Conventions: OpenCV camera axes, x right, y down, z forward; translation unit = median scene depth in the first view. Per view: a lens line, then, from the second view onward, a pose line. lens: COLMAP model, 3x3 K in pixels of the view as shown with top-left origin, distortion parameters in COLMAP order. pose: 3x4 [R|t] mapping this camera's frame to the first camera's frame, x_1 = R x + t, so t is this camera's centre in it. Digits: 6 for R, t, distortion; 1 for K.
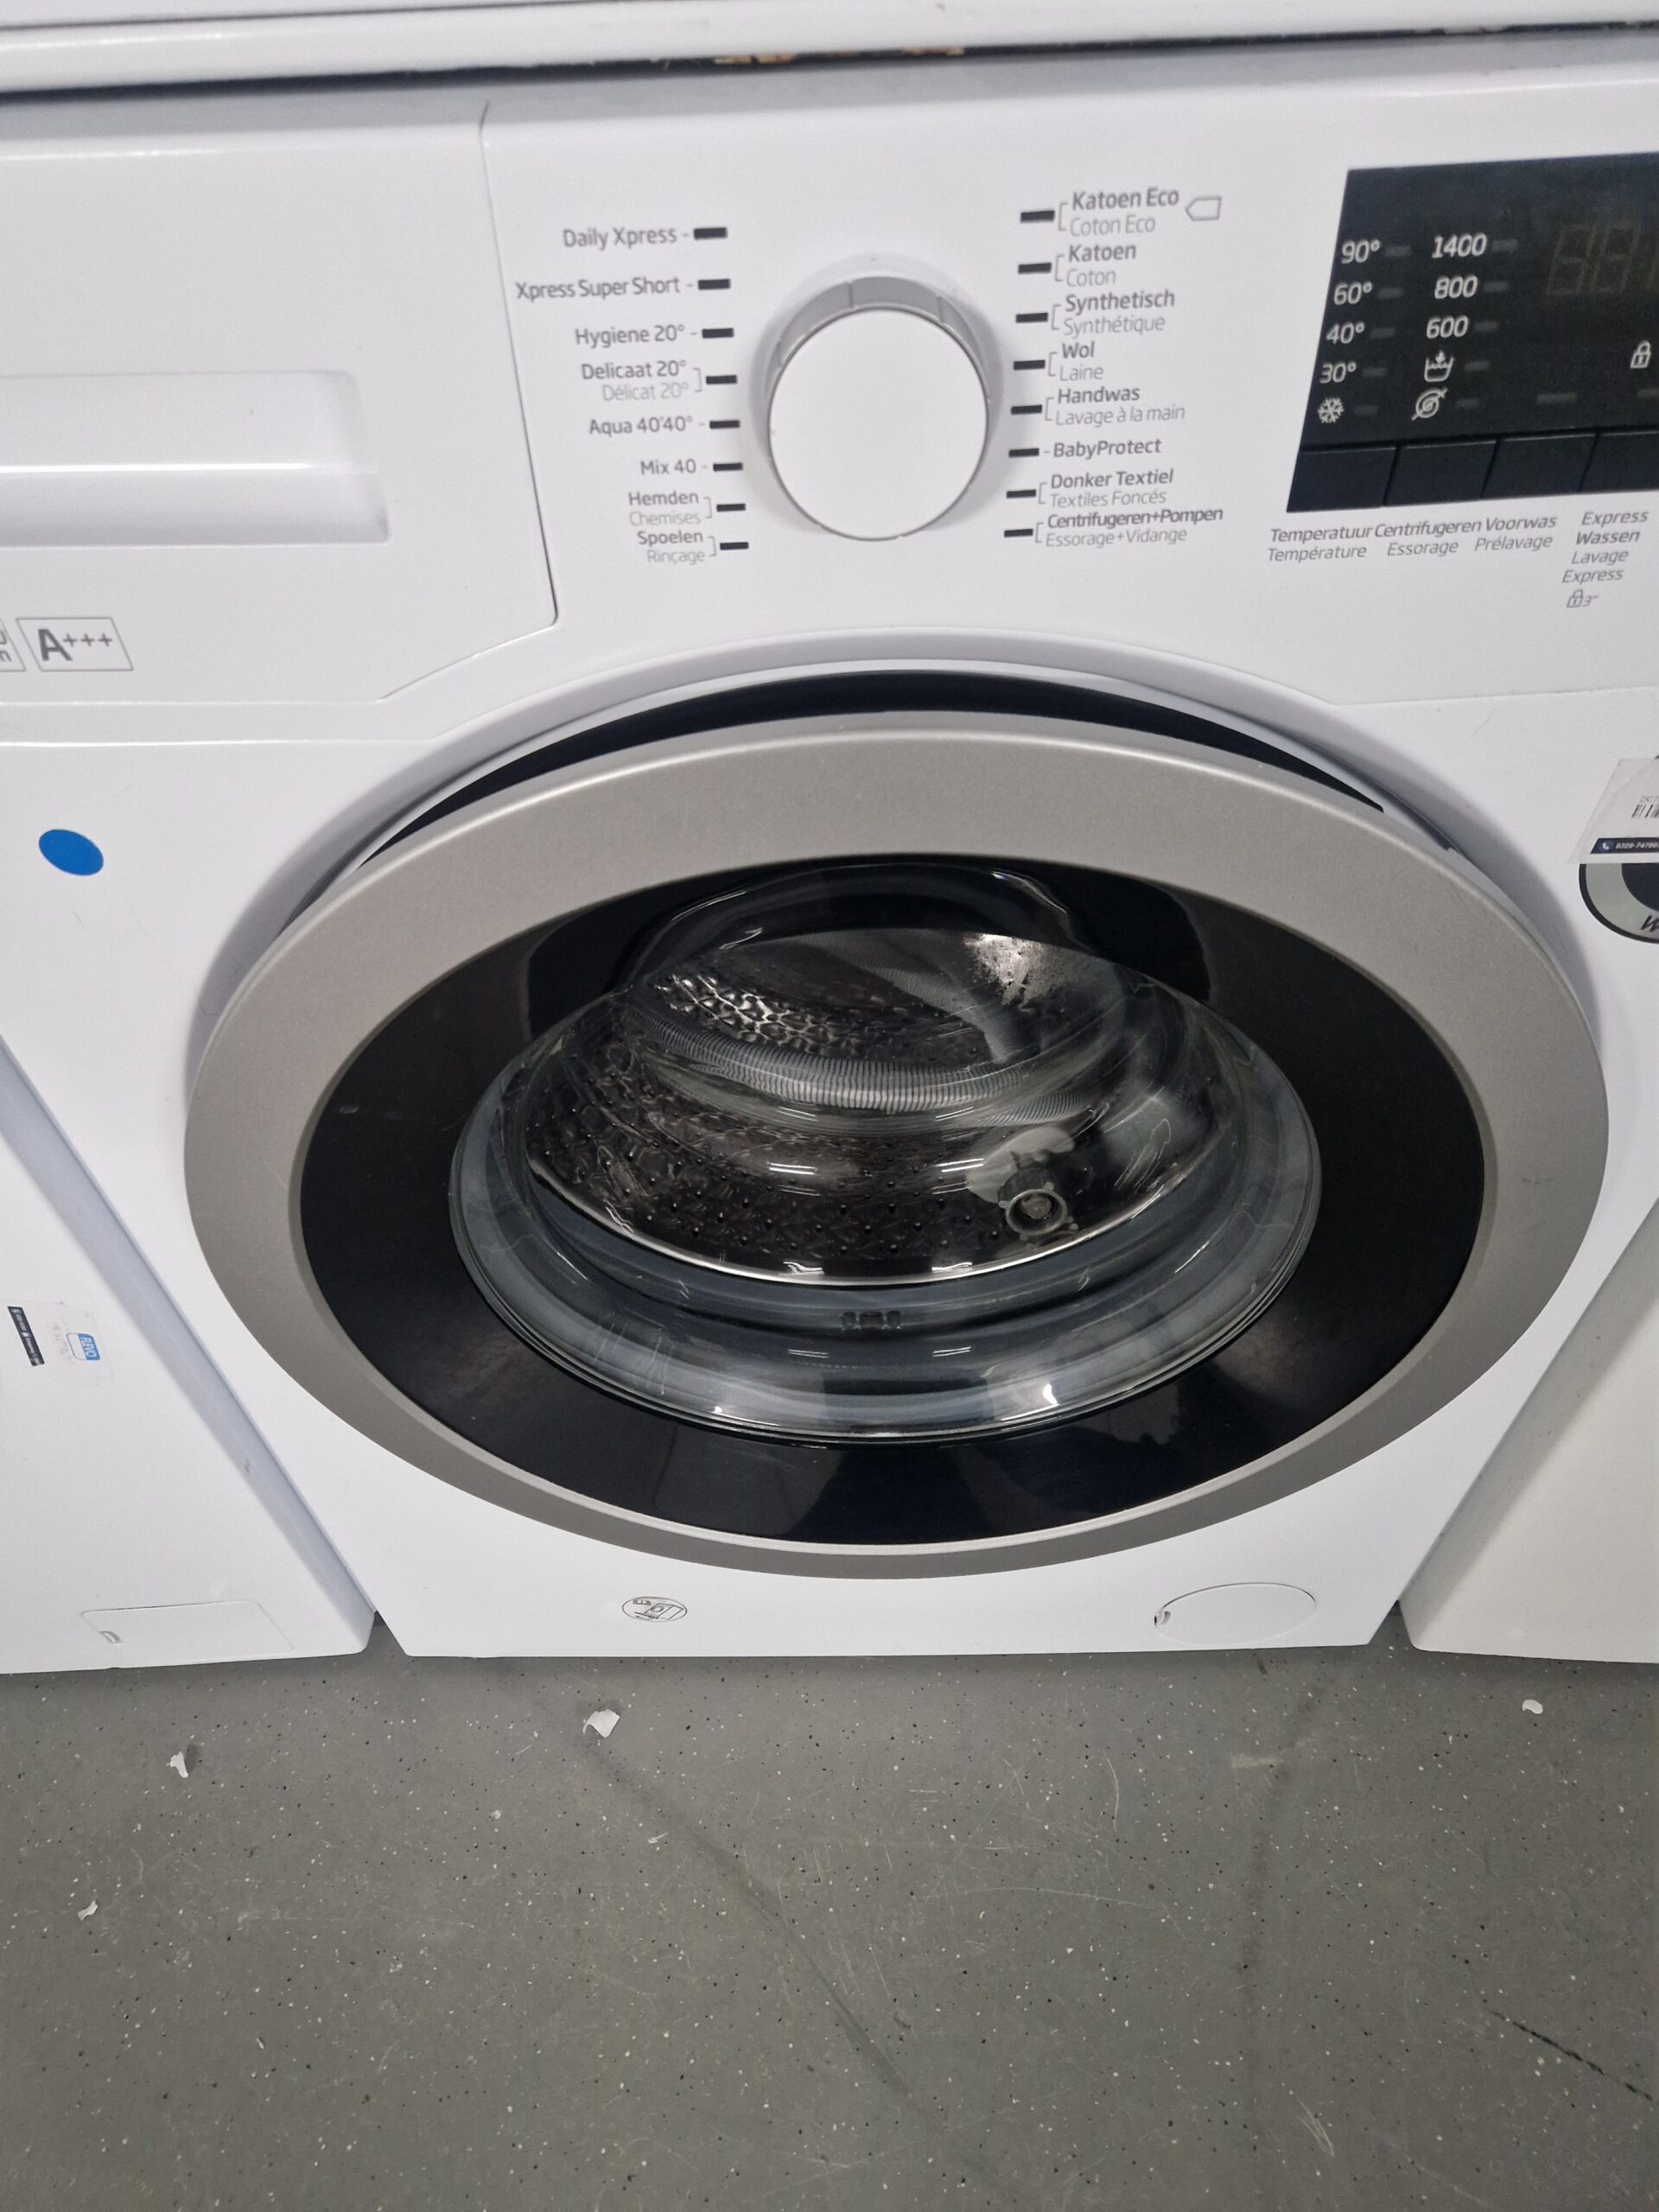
lens RADIAL K [[1522.9, 0, 784.5], [0, 1522.9, 1095.9], [0, 0, 1]] dist [0.068574, -0.068489]
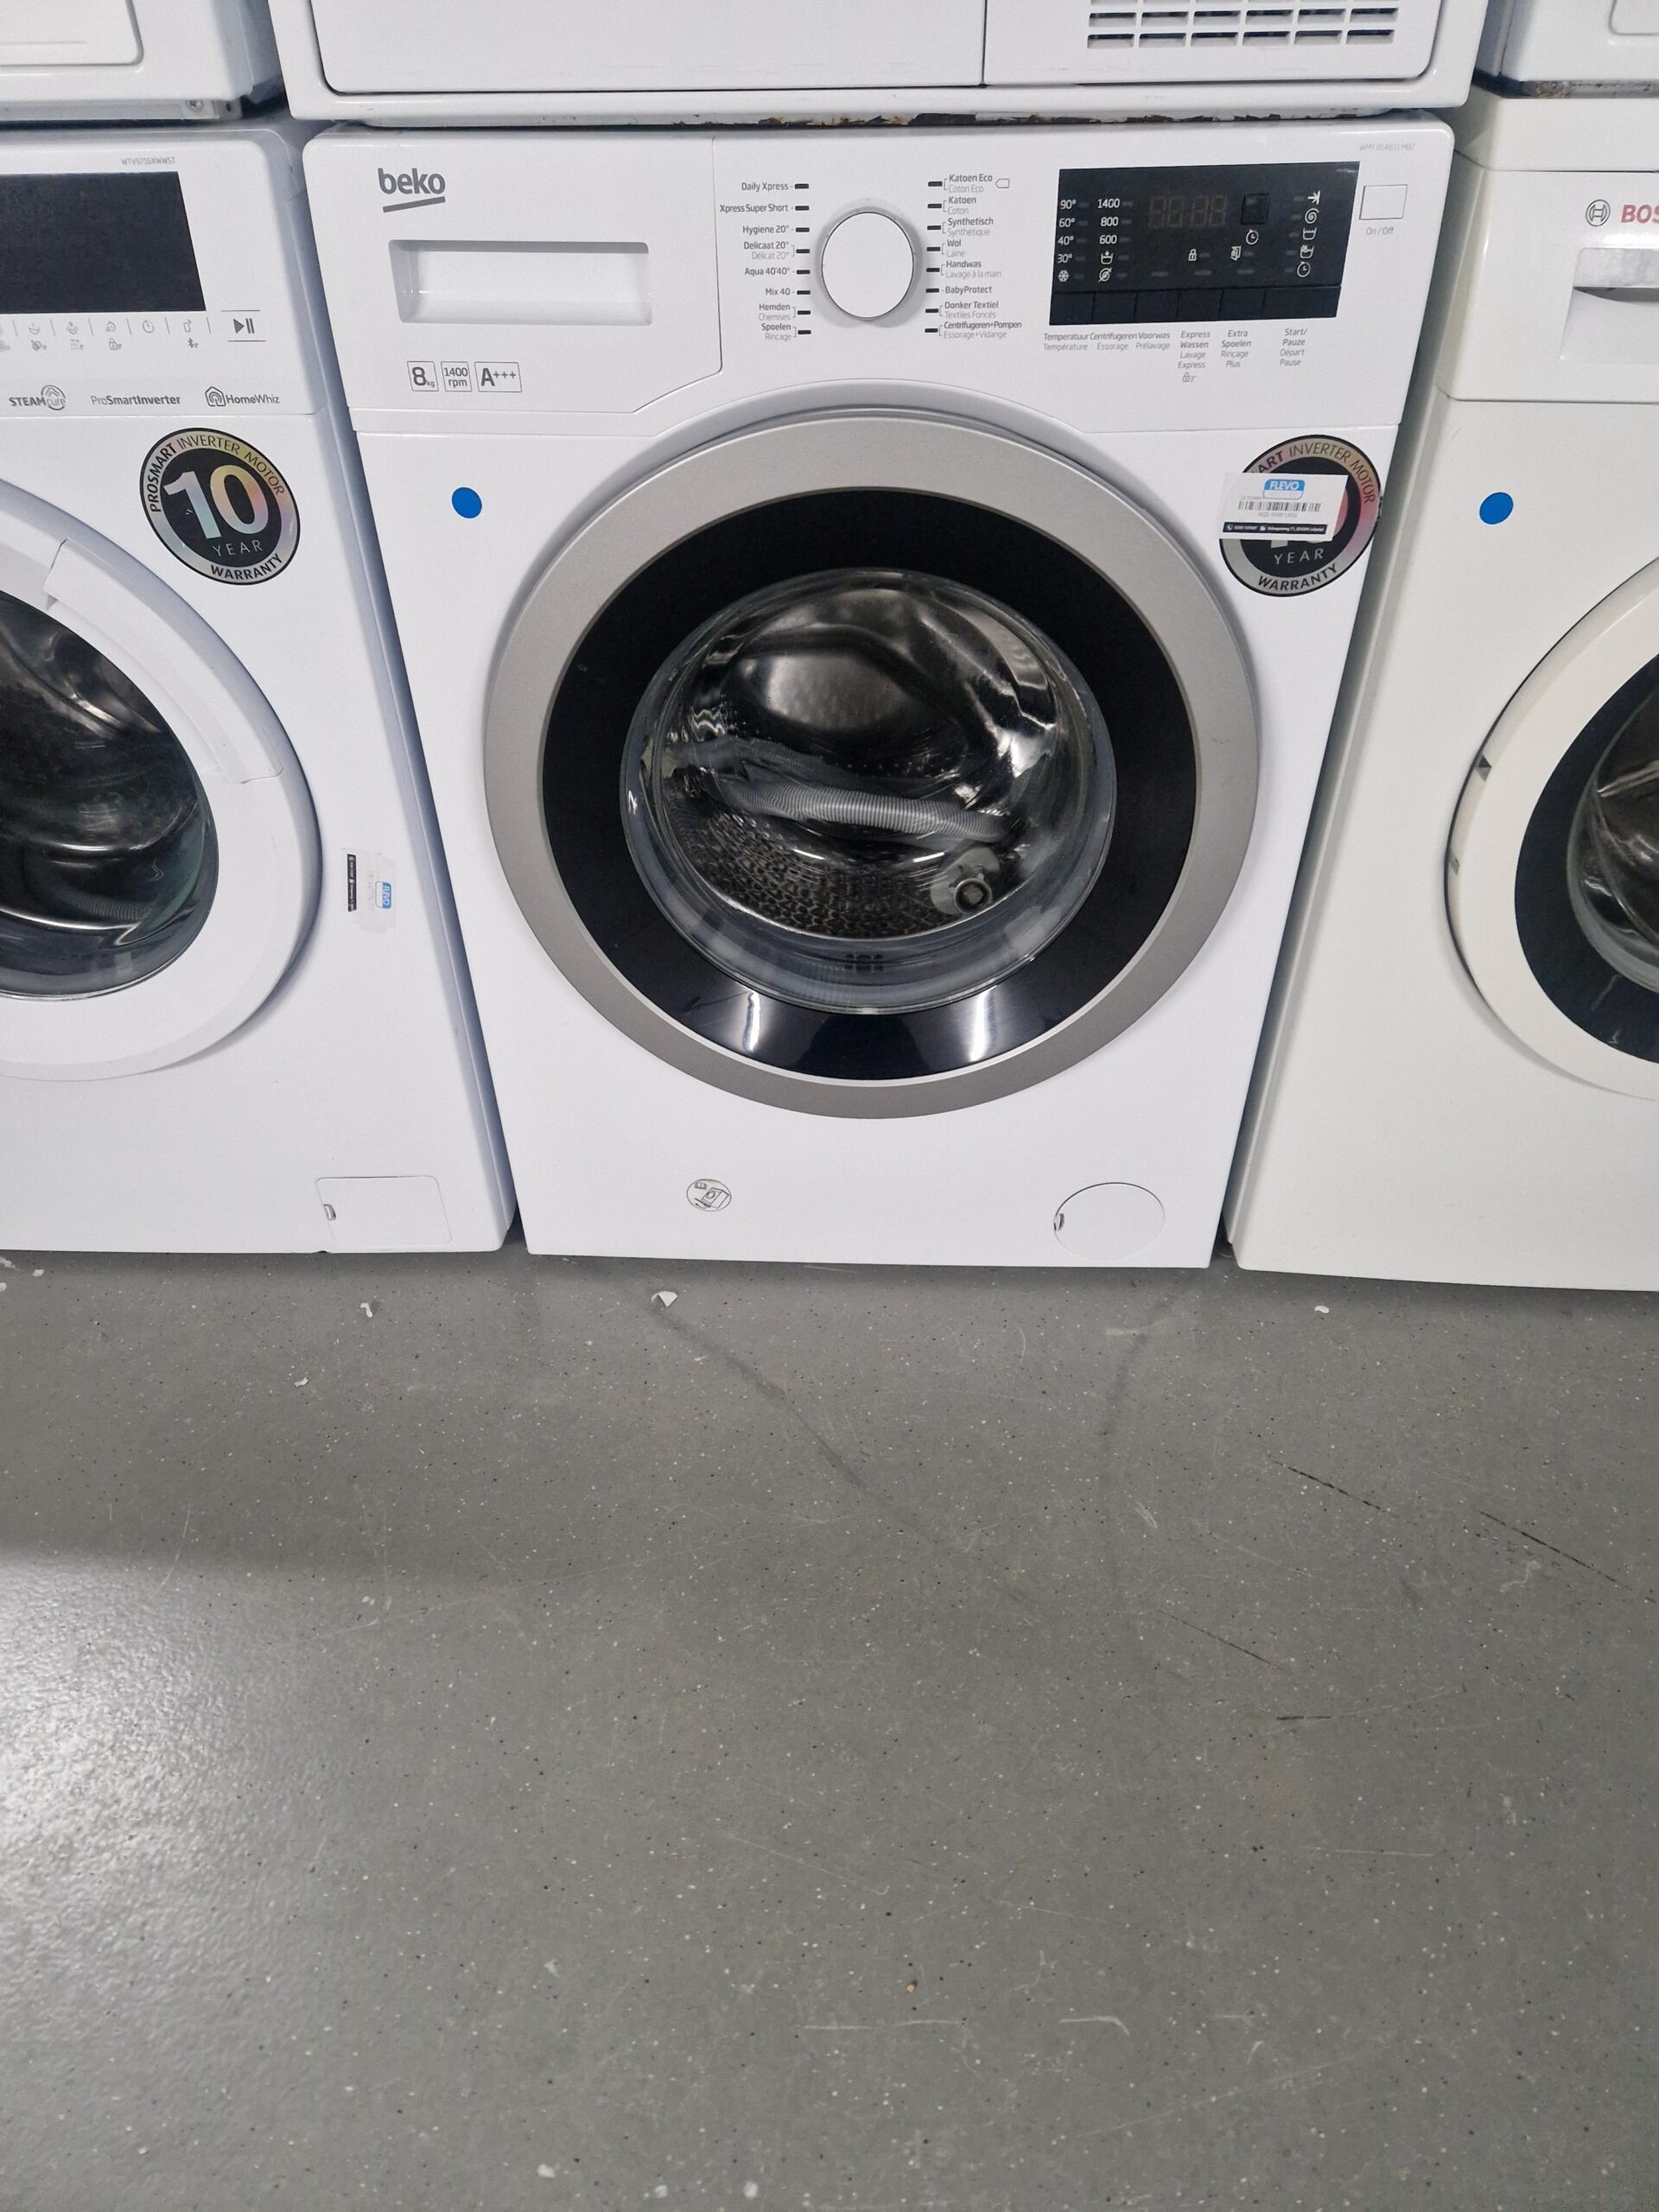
lens RADIAL K [[1522.9, 0, 800.1], [0, 1522.9, 1086.6], [0, 0, 1]] dist [0.068574, -0.068489]
pose [[0.998763, 0.046762, -0.016885, 0.049860], [-0.048941, 0.984514, -0.168337, 1.093674], [0.008752, 0.168955, 0.985585, -1.019852]]
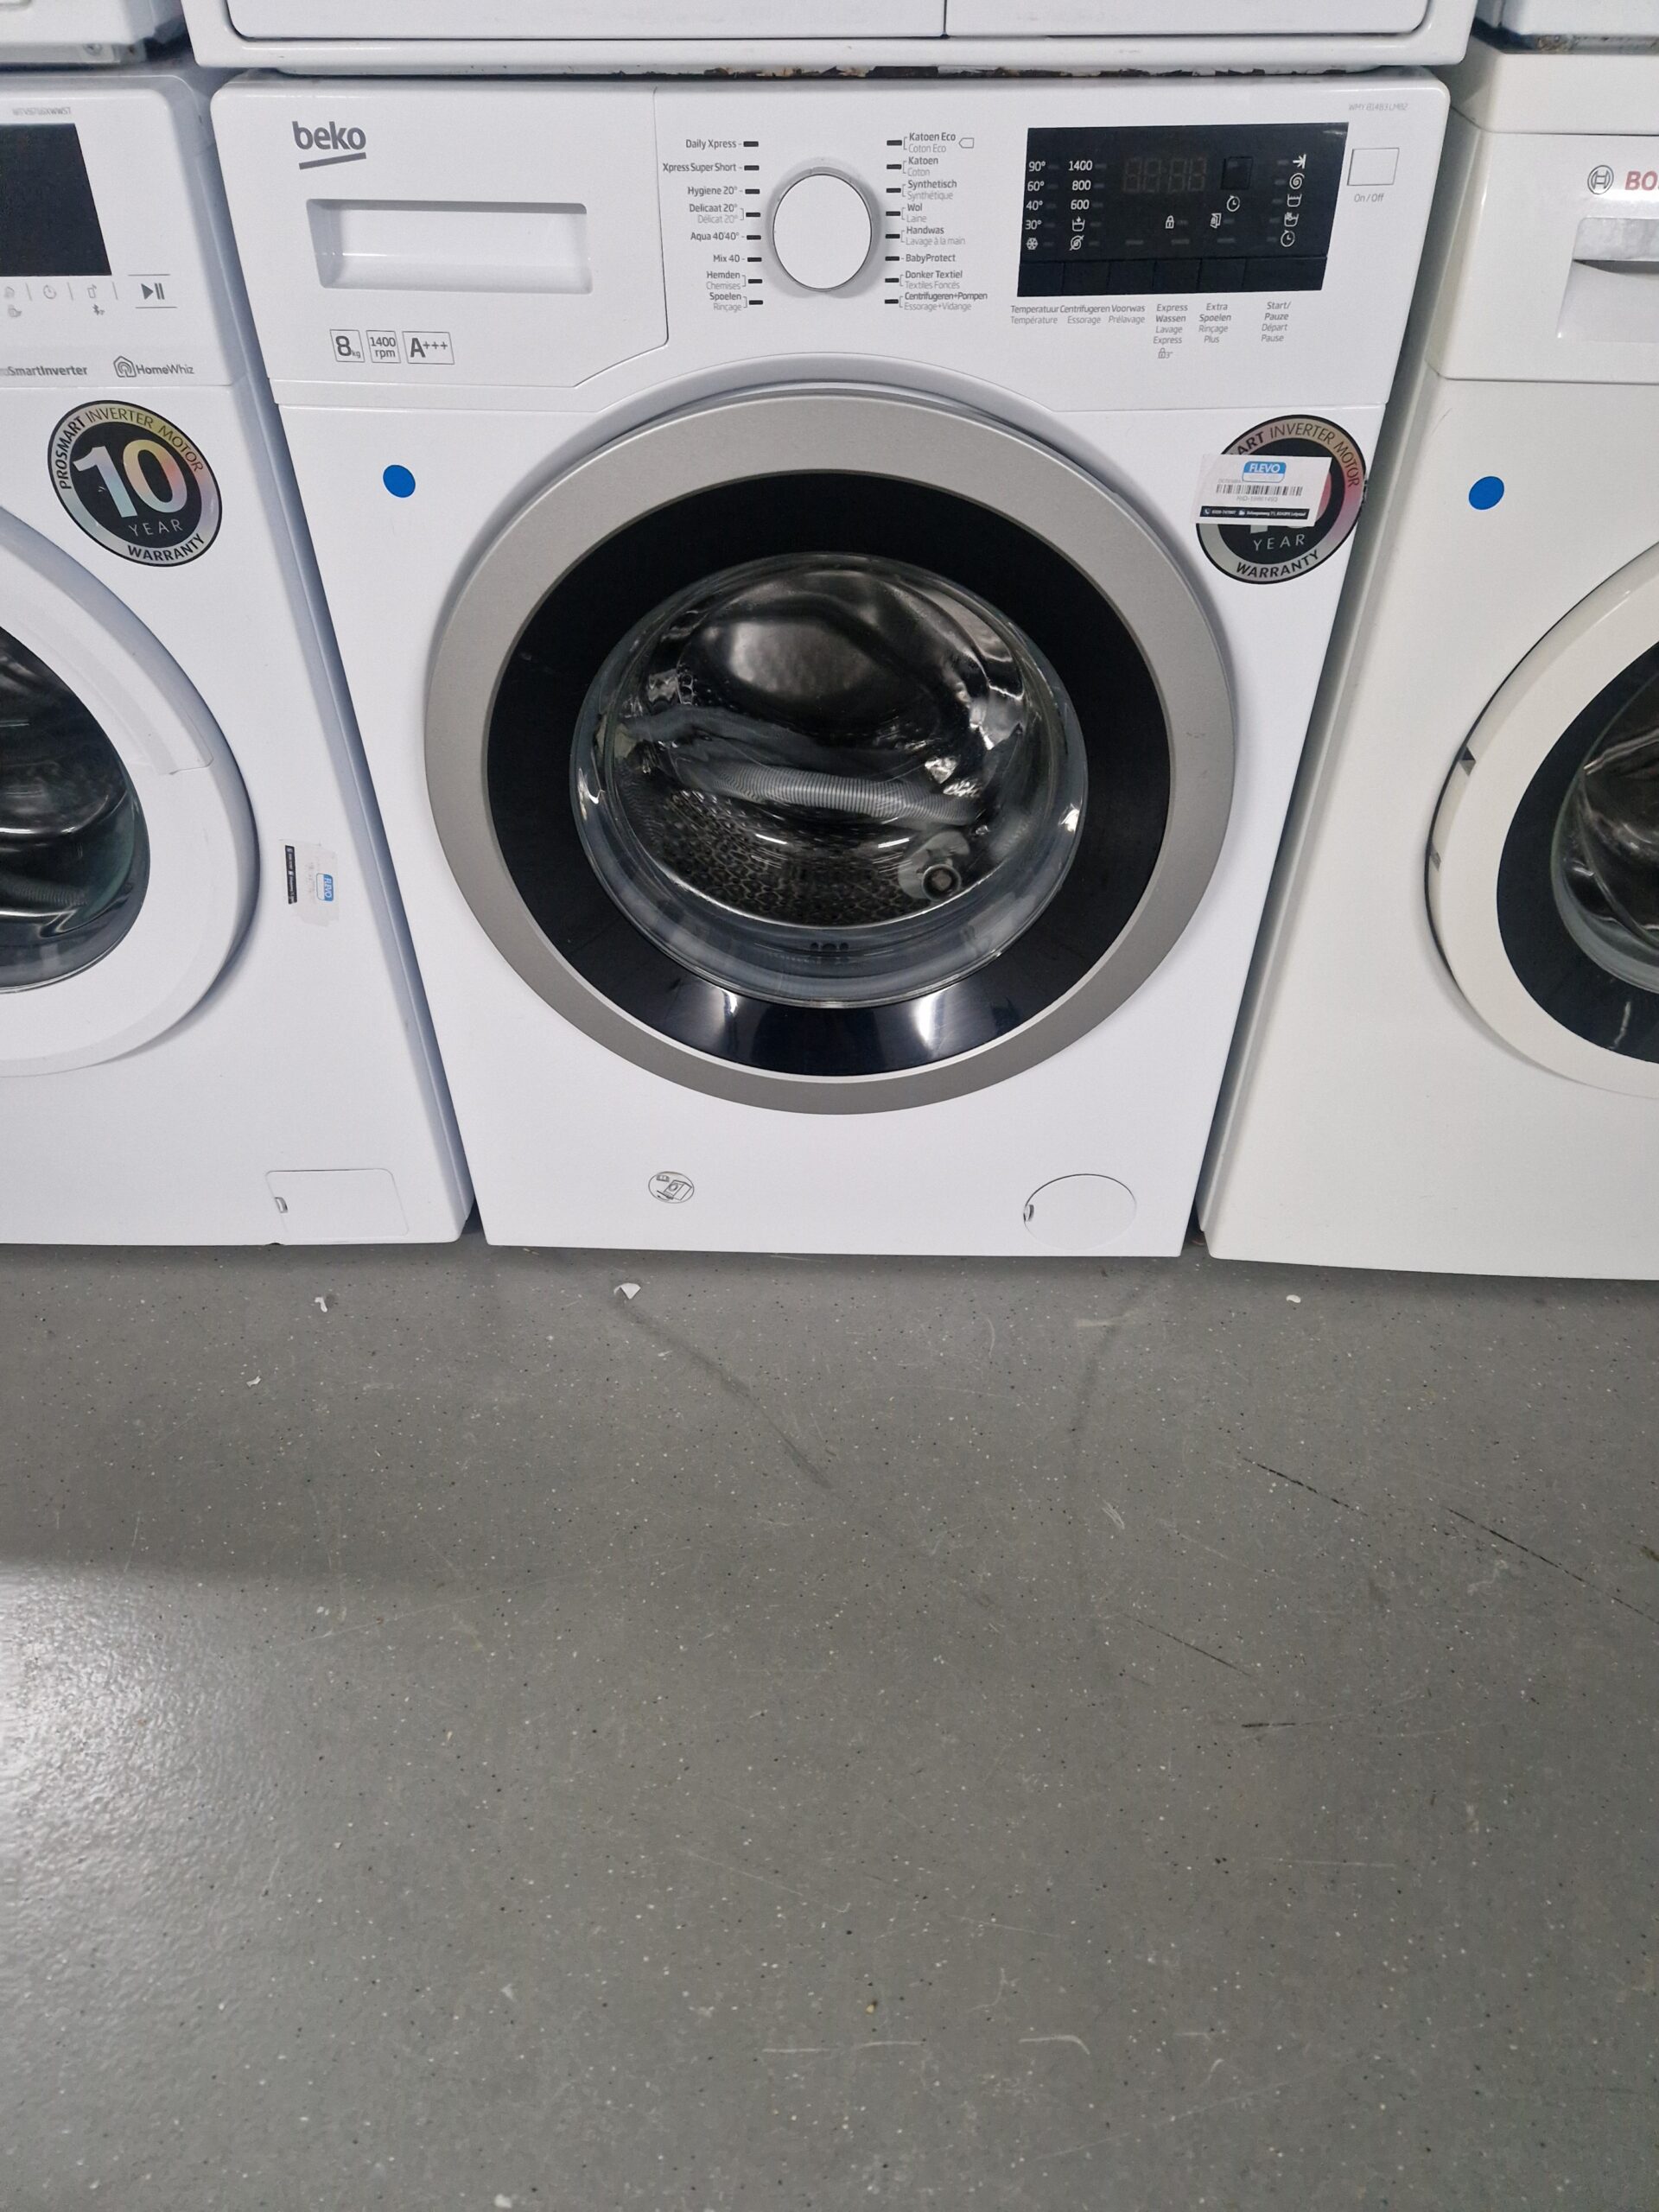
lens RADIAL K [[1522.9, 0, 807.1], [0, 1522.9, 1094.4], [0, 0, 1]] dist [0.068574, -0.068489]
pose [[0.999019, 0.044266, 0.001367, 0.081135], [-0.043801, 0.992131, -0.117296, 0.947880], [-0.006548, 0.117121, 0.993096, -0.952504]]
